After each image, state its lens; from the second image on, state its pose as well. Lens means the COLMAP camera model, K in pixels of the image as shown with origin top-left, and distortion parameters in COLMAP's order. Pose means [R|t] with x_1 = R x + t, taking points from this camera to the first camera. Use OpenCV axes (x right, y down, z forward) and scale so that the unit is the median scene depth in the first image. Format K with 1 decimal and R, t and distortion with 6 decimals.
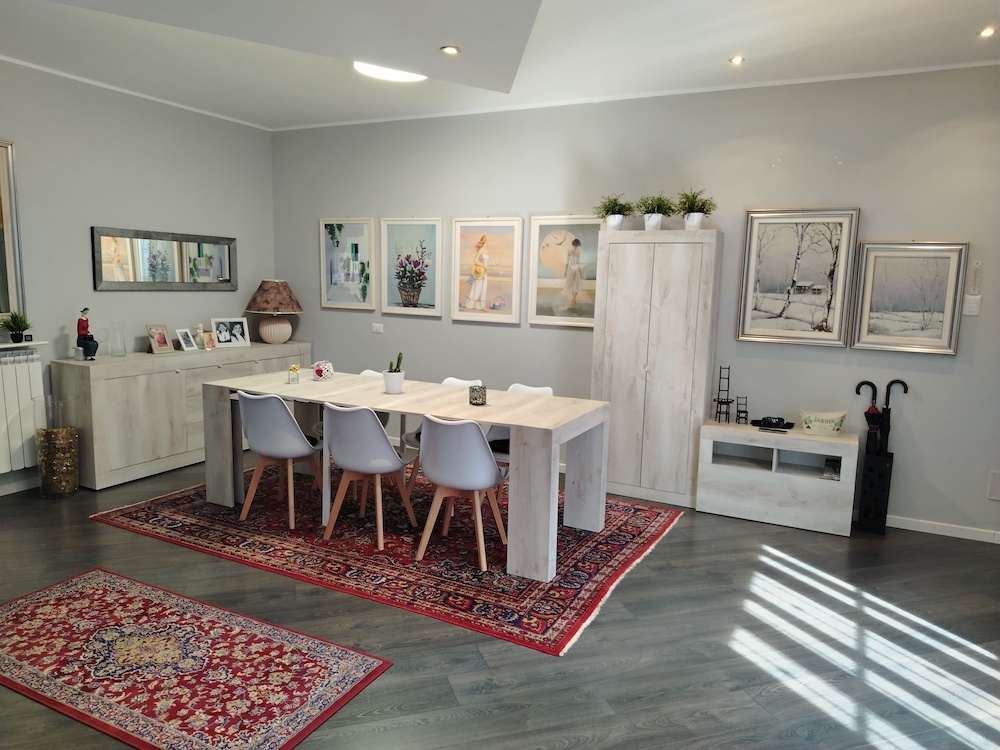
lens RADIAL K [[686.8, 0, 490.9], [0, 686.8, 375.7], [0, 0, 1]] dist [0.062881, -0.096575]
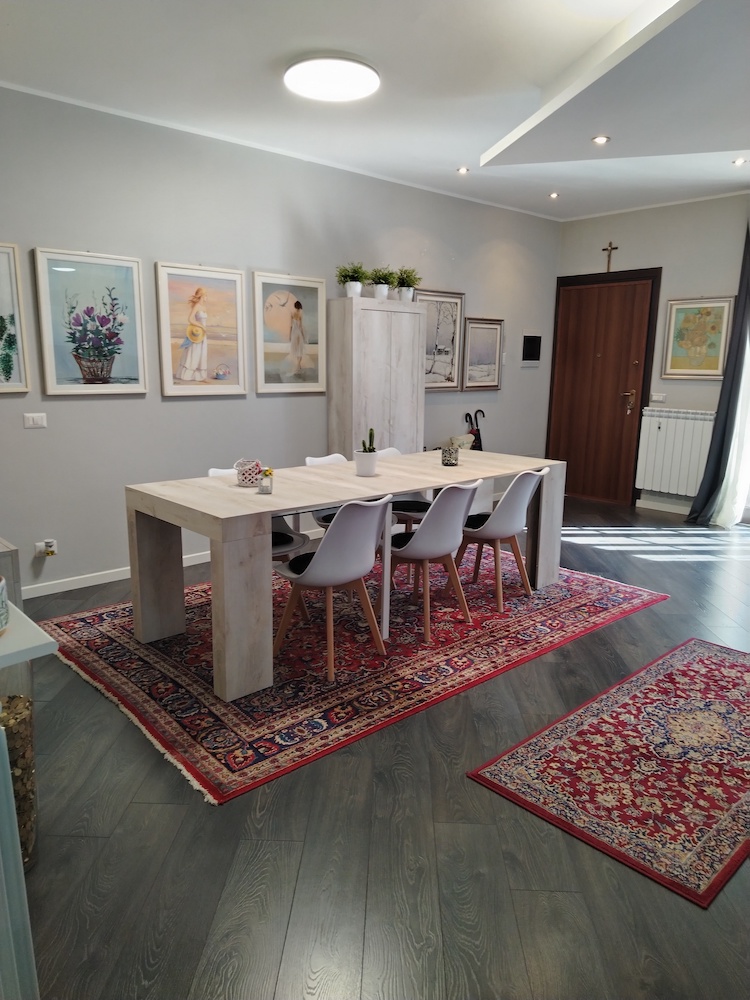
lens RADIAL K [[686.8, 0, 369.6], [0, 686.8, 506.1], [0, 0, 1]] dist [0.062881, -0.096575]
pose [[0.352651, -0.215716, 0.910551, -0.787553], [0.131398, 0.974841, 0.180056, -0.078051], [-0.926483, 0.056148, 0.372123, 0.555730]]
